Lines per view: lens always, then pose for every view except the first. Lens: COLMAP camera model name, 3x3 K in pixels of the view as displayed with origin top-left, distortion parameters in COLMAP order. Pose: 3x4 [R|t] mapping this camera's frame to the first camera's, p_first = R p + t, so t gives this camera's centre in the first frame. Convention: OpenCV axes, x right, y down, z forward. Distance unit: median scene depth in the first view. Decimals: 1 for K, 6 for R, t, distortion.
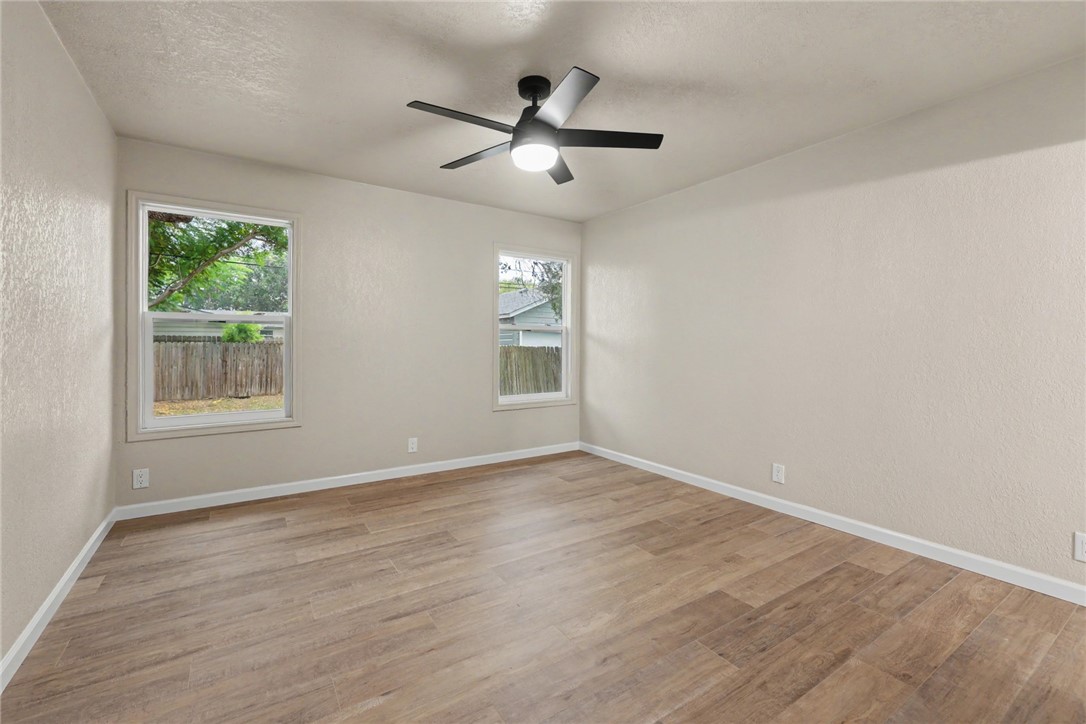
lens RADIAL K [[461.9, 0, 548.6], [0, 461.9, 341.0], [0, 0, 1]] dist [0.002927, 0.000481]
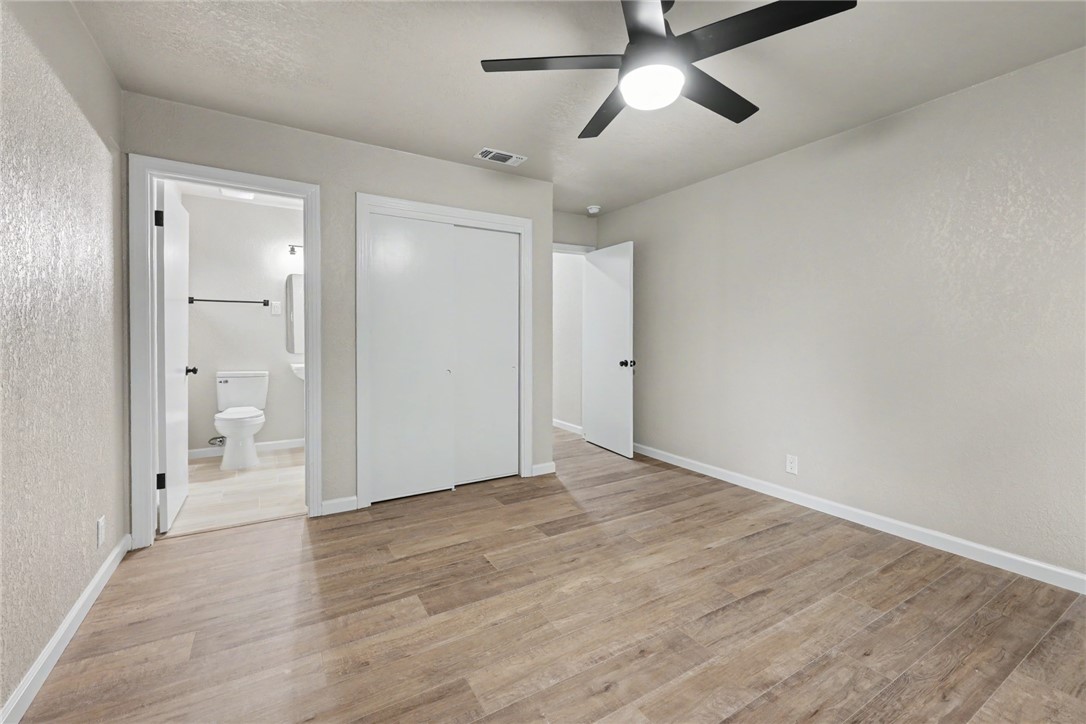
lens RADIAL K [[461.9, 0, 548.6], [0, 461.9, 341.0], [0, 0, 1]] dist [0.002927, 0.000481]
pose [[-0.999346, -0.003713, 0.035981, 0.115551], [-0.003464, 0.999970, 0.006978, 0.009317], [-0.036006, 0.006848, -0.999328, 1.876664]]
